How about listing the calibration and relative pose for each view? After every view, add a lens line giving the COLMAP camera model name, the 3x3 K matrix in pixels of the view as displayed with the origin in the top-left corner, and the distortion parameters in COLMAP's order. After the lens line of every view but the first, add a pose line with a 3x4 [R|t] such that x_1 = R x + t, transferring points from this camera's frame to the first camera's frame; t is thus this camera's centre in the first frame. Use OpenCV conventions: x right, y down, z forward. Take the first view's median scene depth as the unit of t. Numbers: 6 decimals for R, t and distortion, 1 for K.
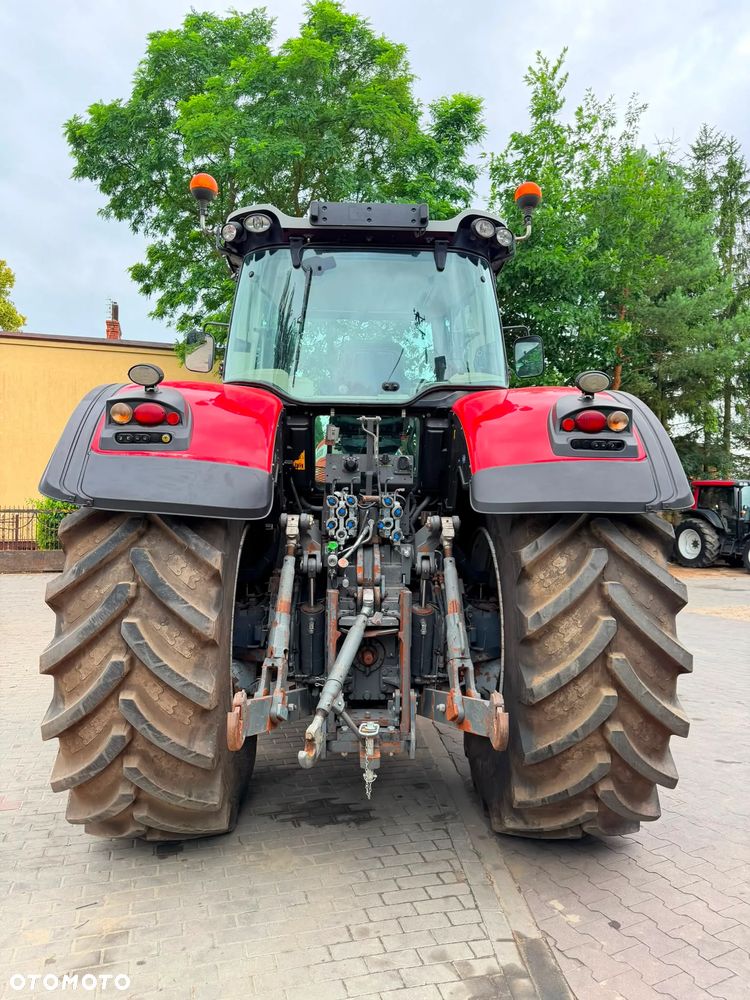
lens RADIAL K [[706.0, 0, 377.1], [0, 706.0, 499.1], [0, 0, 1]] dist [0.042813, -0.052372]
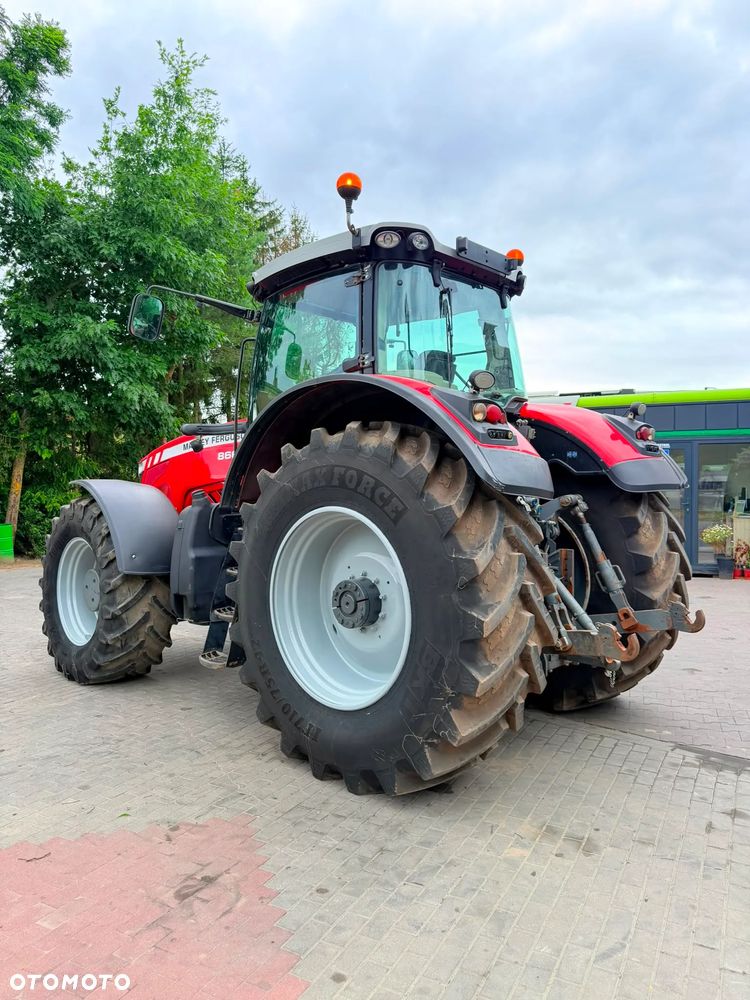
lens RADIAL K [[706.0, 0, 376.5], [0, 706.0, 500.1], [0, 0, 1]] dist [0.042813, -0.052372]
pose [[0.705508, -0.025323, 0.708250, -1.214187], [0.000951, 0.999394, 0.034786, -0.015387], [-0.708701, -0.023868, 0.705105, 0.278125]]
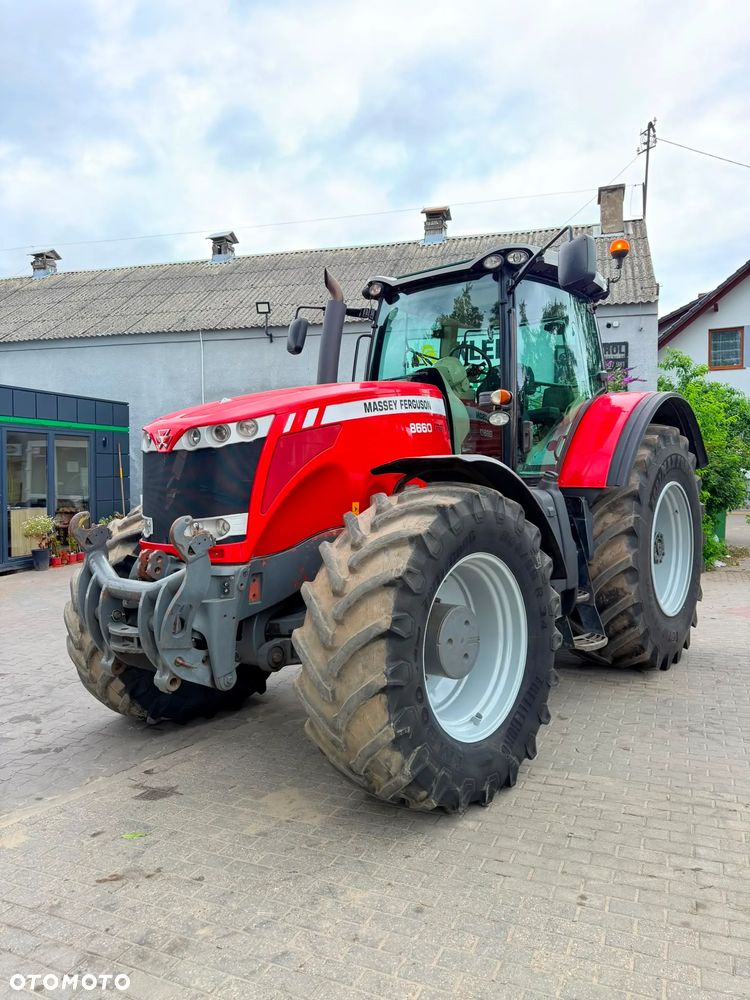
lens RADIAL K [[706.0, 0, 383.0], [0, 706.0, 491.2], [0, 0, 1]] dist [0.042813, -0.052372]
pose [[-0.758486, -0.018096, 0.651439, -1.038065], [-0.006548, 0.999776, 0.020148, 0.030555], [-0.651657, 0.011016, -0.758434, 3.025683]]
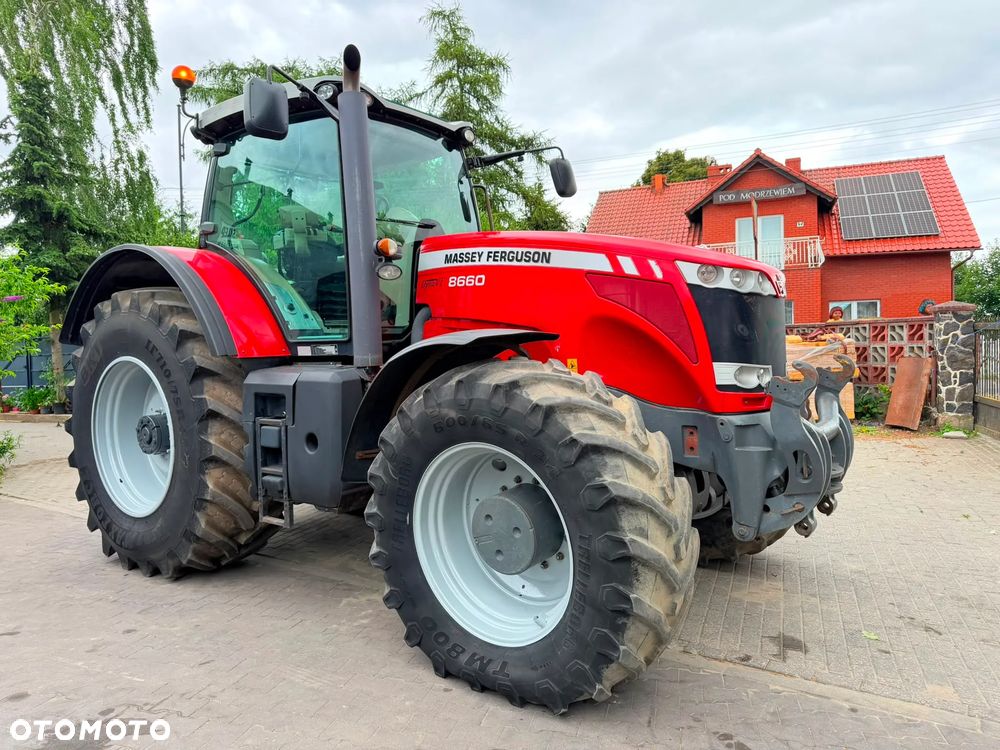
lens RADIAL K [[706.0, 0, 492.5], [0, 706.0, 369.3], [0, 0, 1]] dist [0.042813, -0.052372]
pose [[-0.622698, 0.039046, -0.781487, 1.079188], [0.032590, 0.999182, 0.023955, 0.065707], [0.781783, -0.010553, -0.623461, 2.746723]]
